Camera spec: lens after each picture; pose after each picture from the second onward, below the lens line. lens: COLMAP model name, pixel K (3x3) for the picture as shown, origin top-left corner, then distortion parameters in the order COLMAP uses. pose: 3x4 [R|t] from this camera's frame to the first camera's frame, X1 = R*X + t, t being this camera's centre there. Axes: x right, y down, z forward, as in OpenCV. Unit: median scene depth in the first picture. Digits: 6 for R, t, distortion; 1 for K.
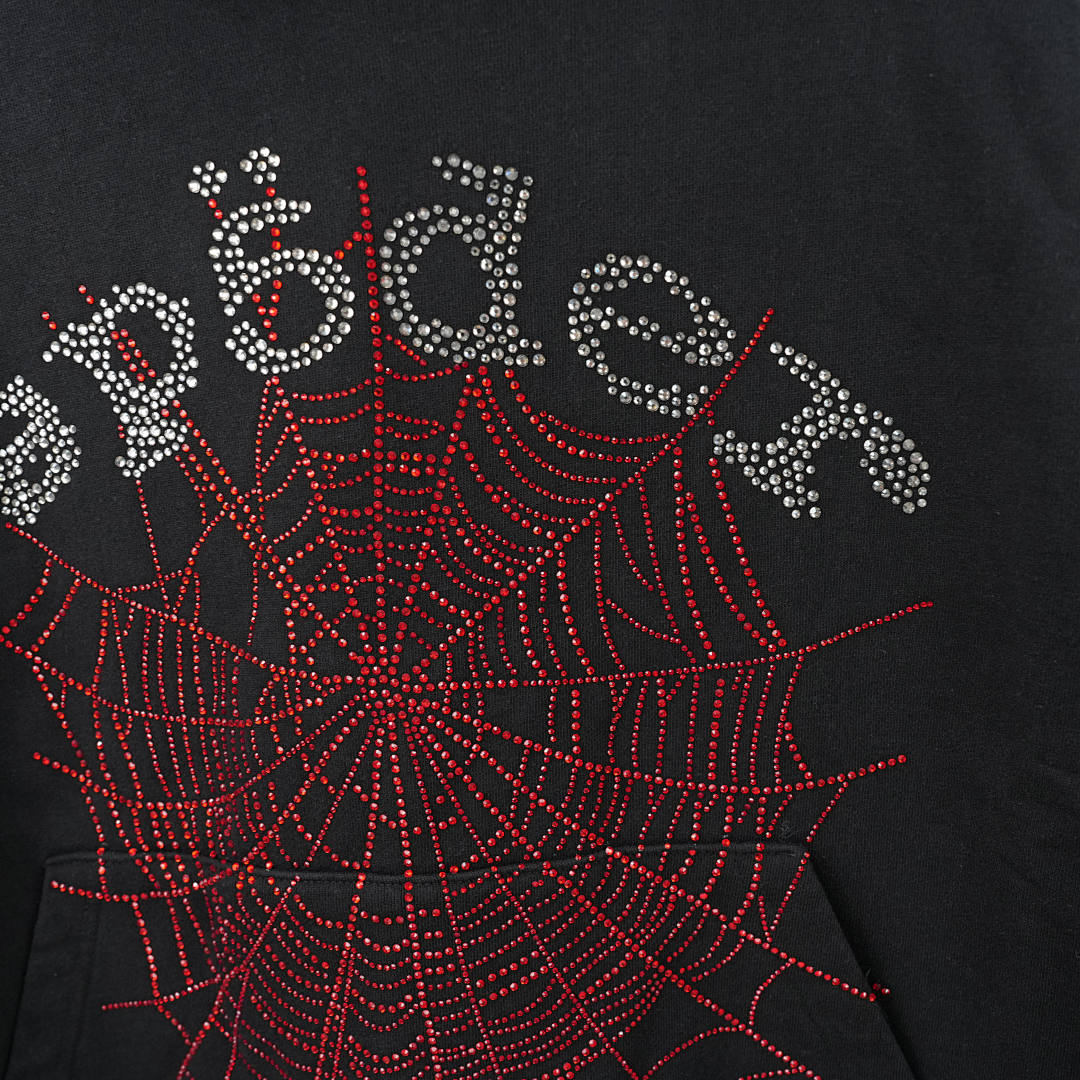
lens RADIAL K [[1194.3, 0, 540.0], [0, 1194.3, 540.0], [0, 0, 1]] dist [-0.018533, 0.007689]
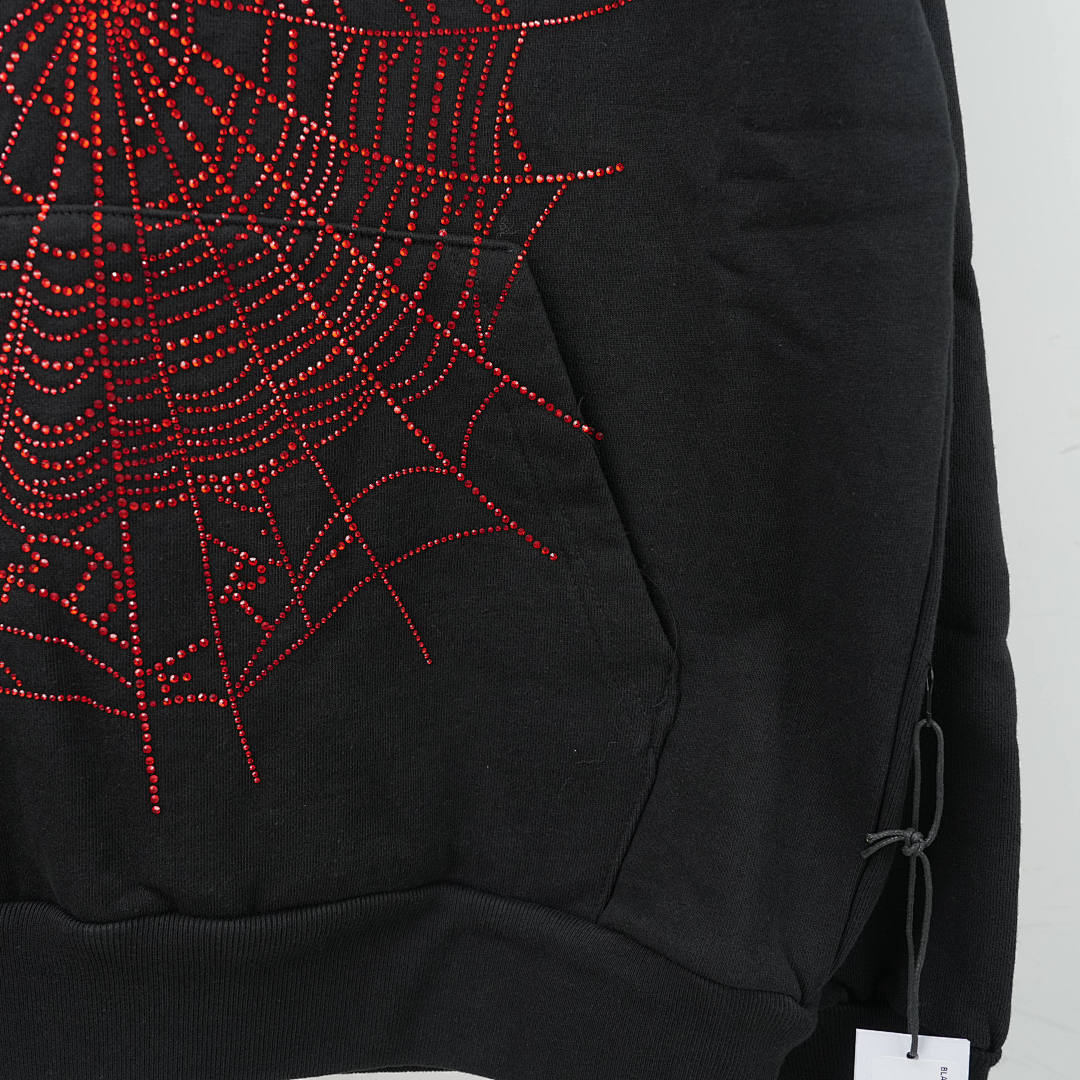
lens RADIAL K [[1194.3, 0, 540.0], [0, 1194.3, 540.0], [0, 0, 1]] dist [-0.018533, 0.007689]
pose [[0.980450, 0.056218, 0.188565, 0.067878], [-0.036781, 0.993788, -0.105037, 0.637613], [-0.193299, 0.096048, 0.976427, 0.058312]]
